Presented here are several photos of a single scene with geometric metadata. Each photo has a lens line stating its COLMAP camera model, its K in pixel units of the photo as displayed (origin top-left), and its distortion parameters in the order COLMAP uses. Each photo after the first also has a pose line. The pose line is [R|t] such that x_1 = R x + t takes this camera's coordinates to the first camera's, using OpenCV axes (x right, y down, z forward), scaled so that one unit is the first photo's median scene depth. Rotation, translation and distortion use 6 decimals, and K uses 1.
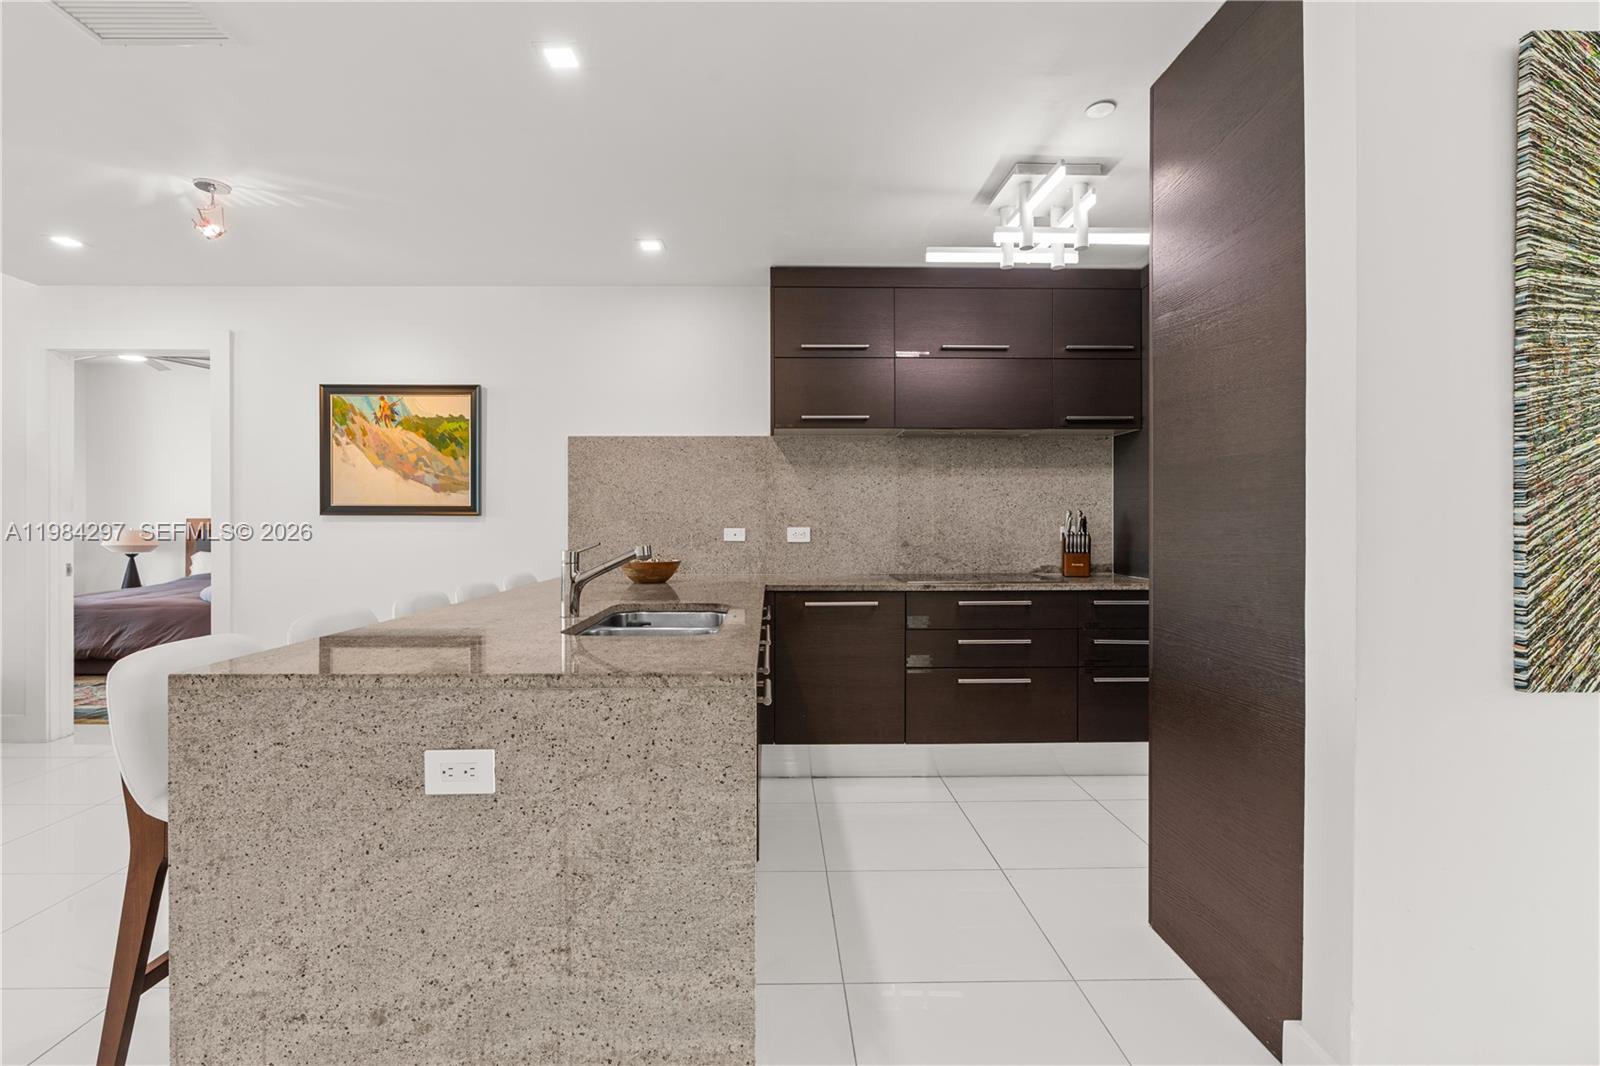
lens RADIAL K [[719.9, 0, 797.4], [0, 719.9, 523.8], [0, 0, 1]] dist [-0.002905, 0.000841]
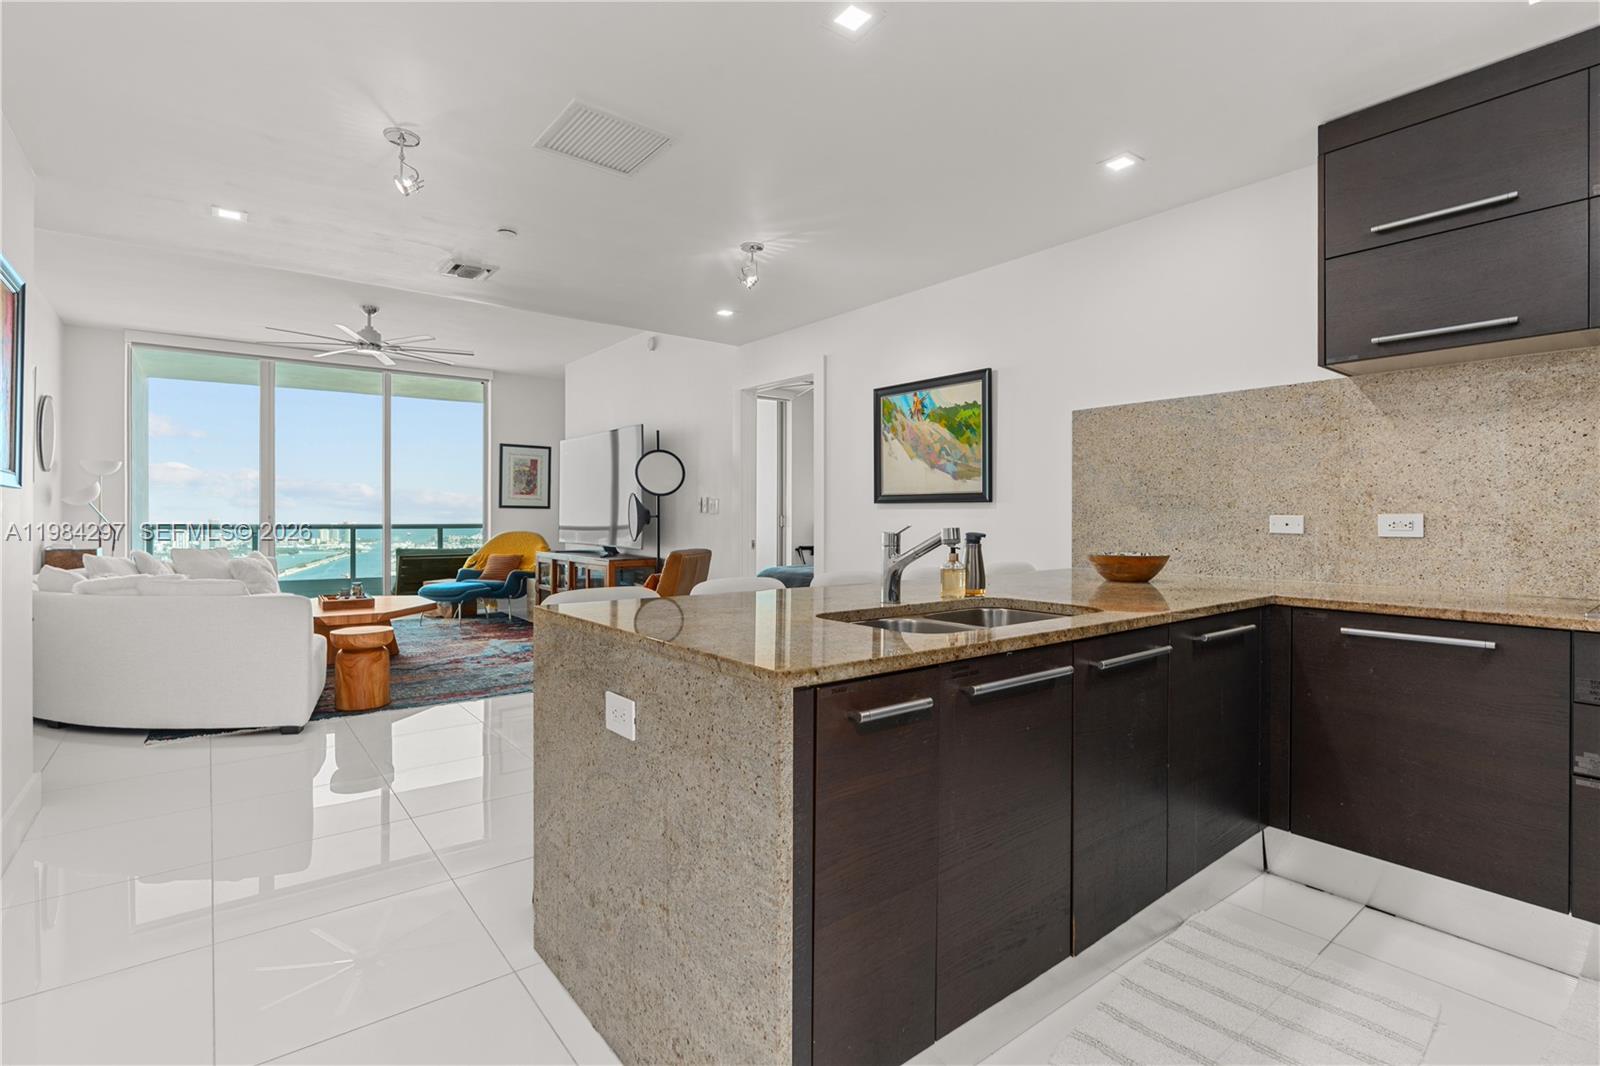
lens RADIAL K [[760.9, 0, 781.0], [0, 760.9, 516.1], [0, 0, 1]] dist [-0.010838, 0.002980]
pose [[0.591366, 0.001077, -0.806402, 0.238493], [-0.003572, 0.999993, -0.001285, 0.010610], [0.806395, 0.003640, 0.591366, 0.178537]]
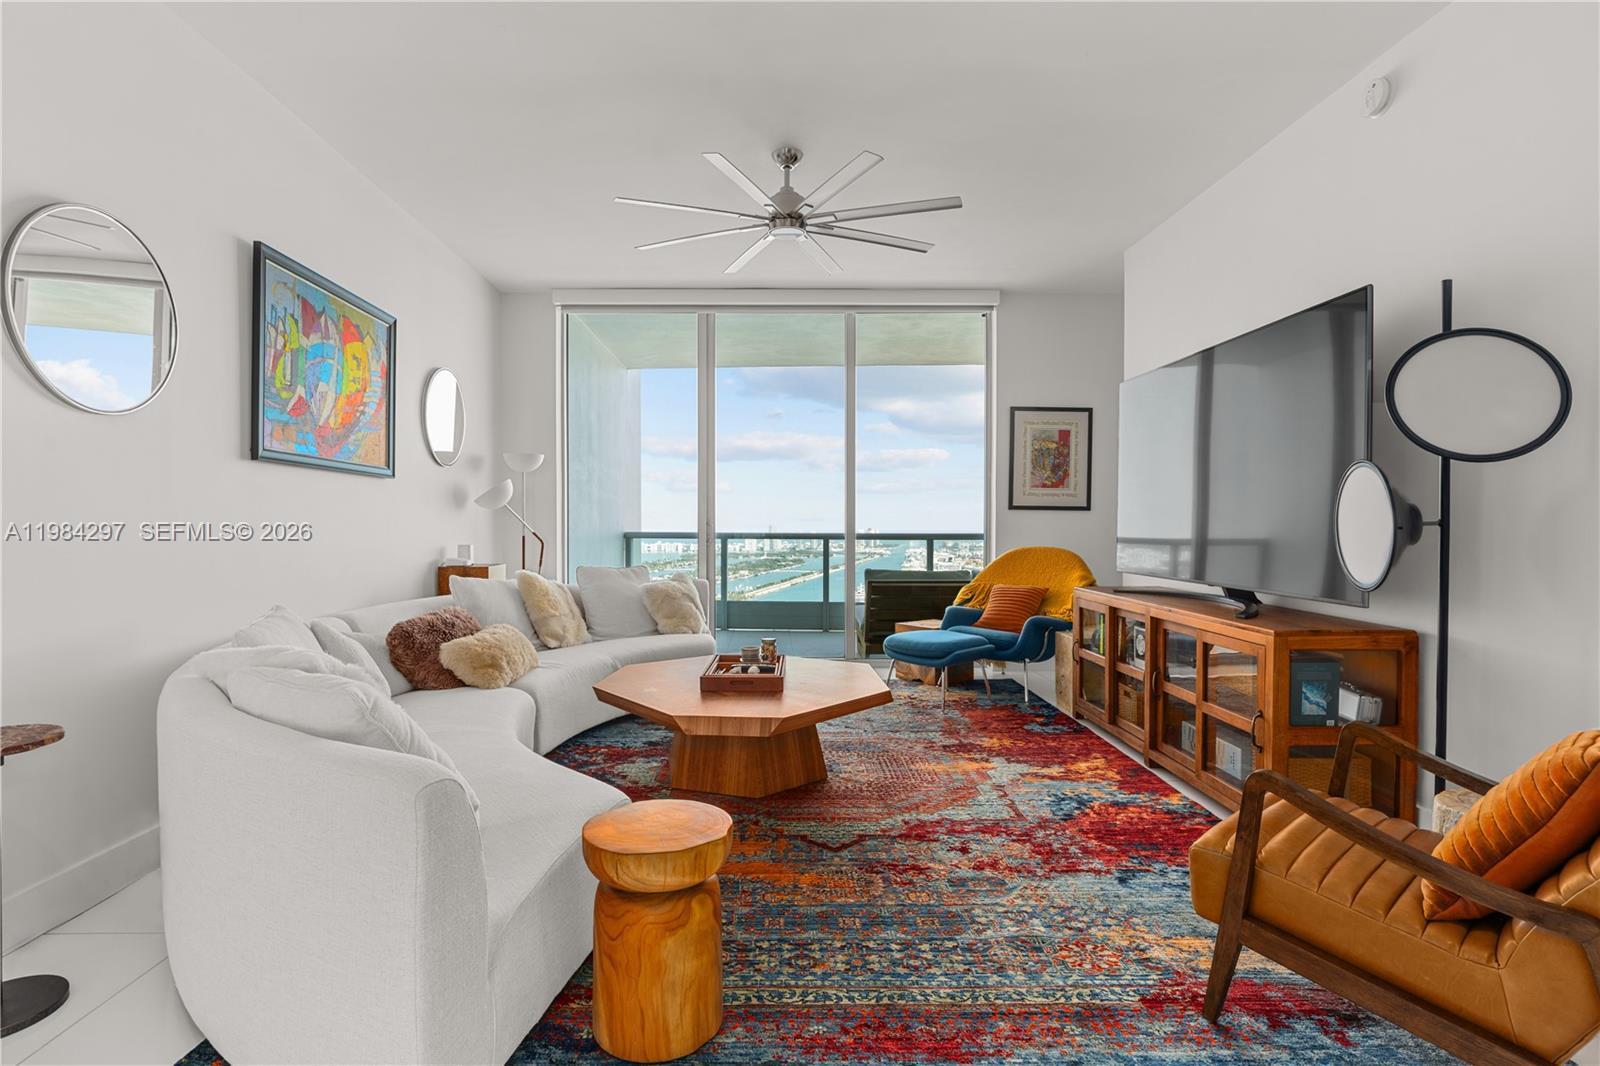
lens RADIAL K [[780.0, 0, 802.4], [0, 780.0, 530.9], [0, 0, 1]] dist [-0.005948, -0.000030]
pose [[0.020102, 0.012254, -0.999723, -0.719842], [-0.004471, 0.999916, 0.012166, 0.010549], [0.999788, 0.004225, 0.020155, 0.449472]]
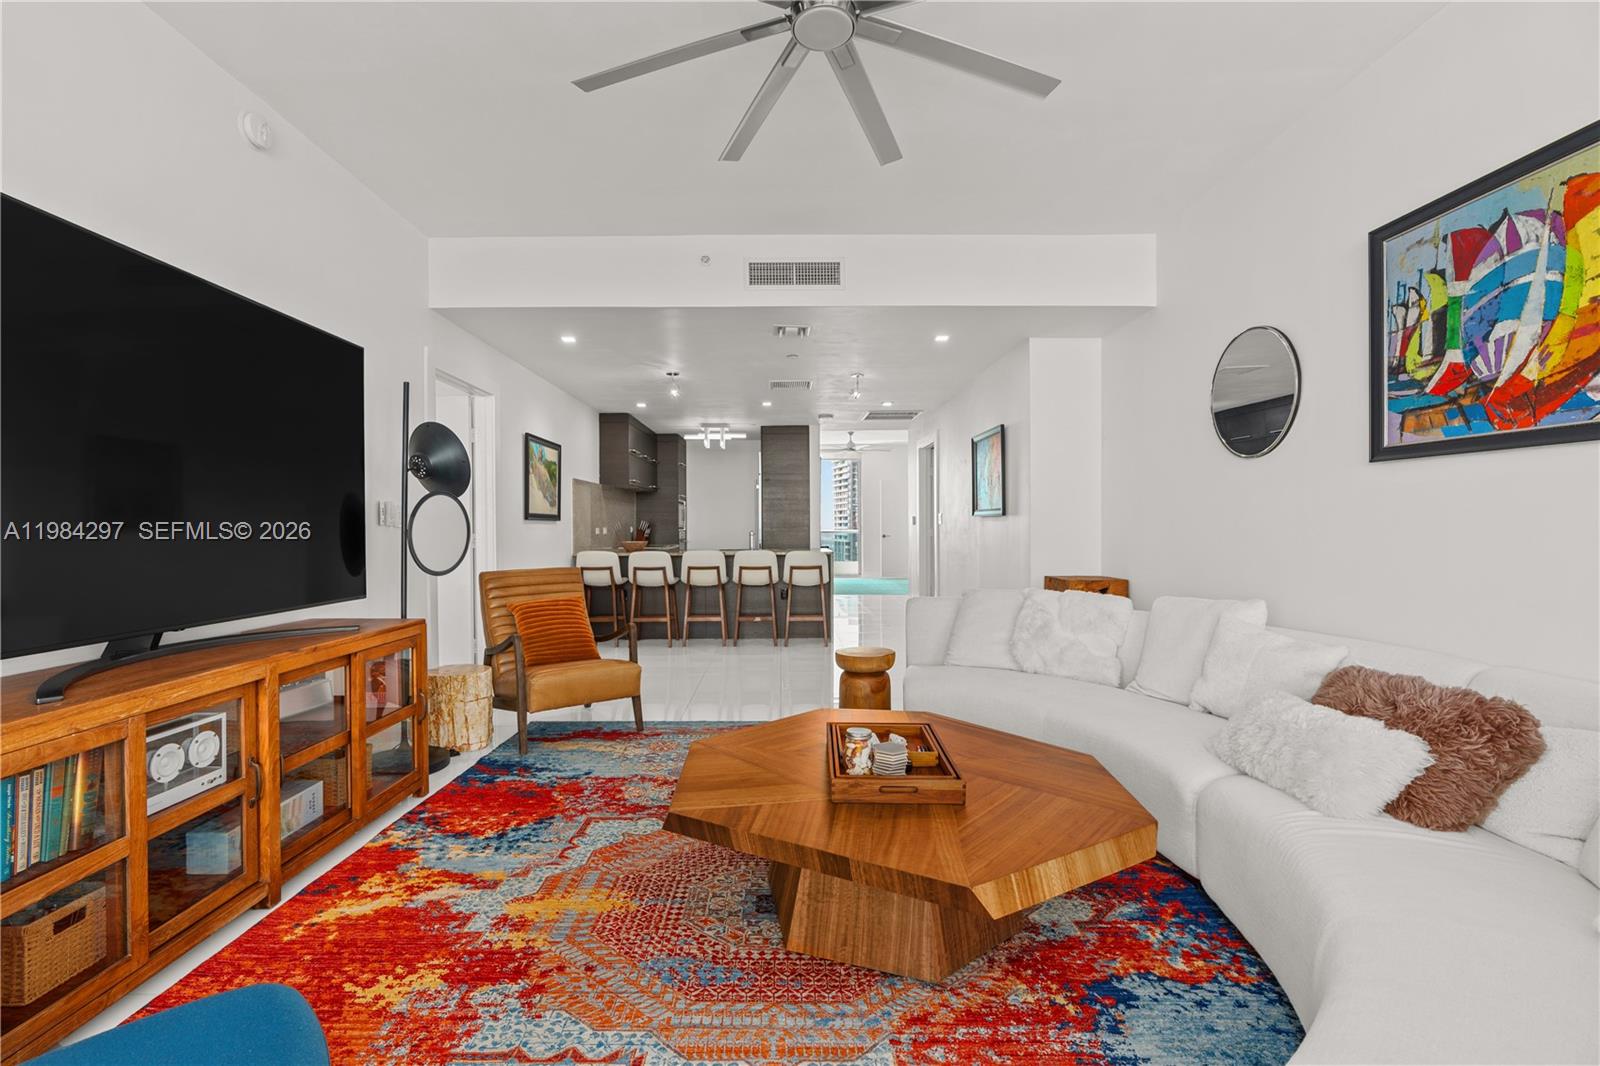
lens RADIAL K [[719.9, 0, 774.0], [0, 719.9, 533.0], [0, 0, 1]] dist [-0.002905, 0.000841]
pose [[0.032964, -0.009506, 0.999411, -2.307653], [0.009841, 0.999909, 0.009186, 0.007470], [-0.999408, 0.009533, 0.033054, 0.470845]]
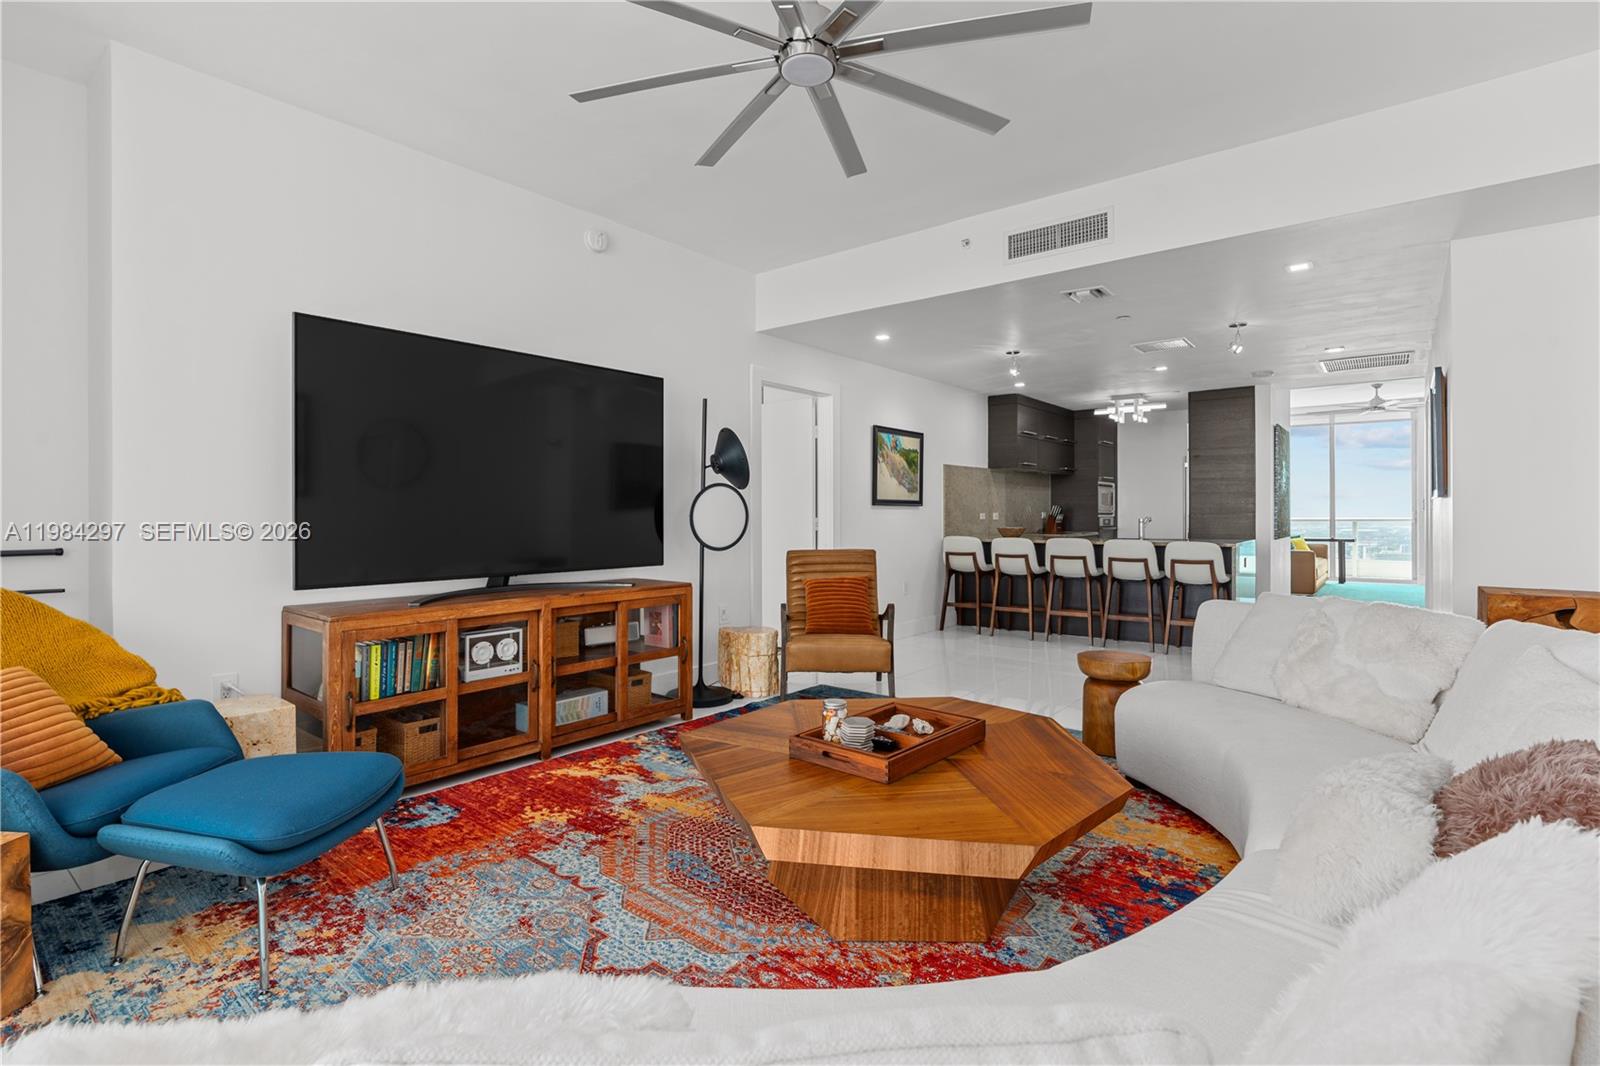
lens RADIAL K [[760.9, 0, 773.7], [0, 760.9, 512.6], [0, 0, 1]] dist [-0.010838, 0.002980]
pose [[0.658393, -0.000508, 0.752674, -2.262172], [0.005630, 0.999975, -0.004249, 0.010716], [-0.752653, 0.007035, 0.658380, 0.044947]]
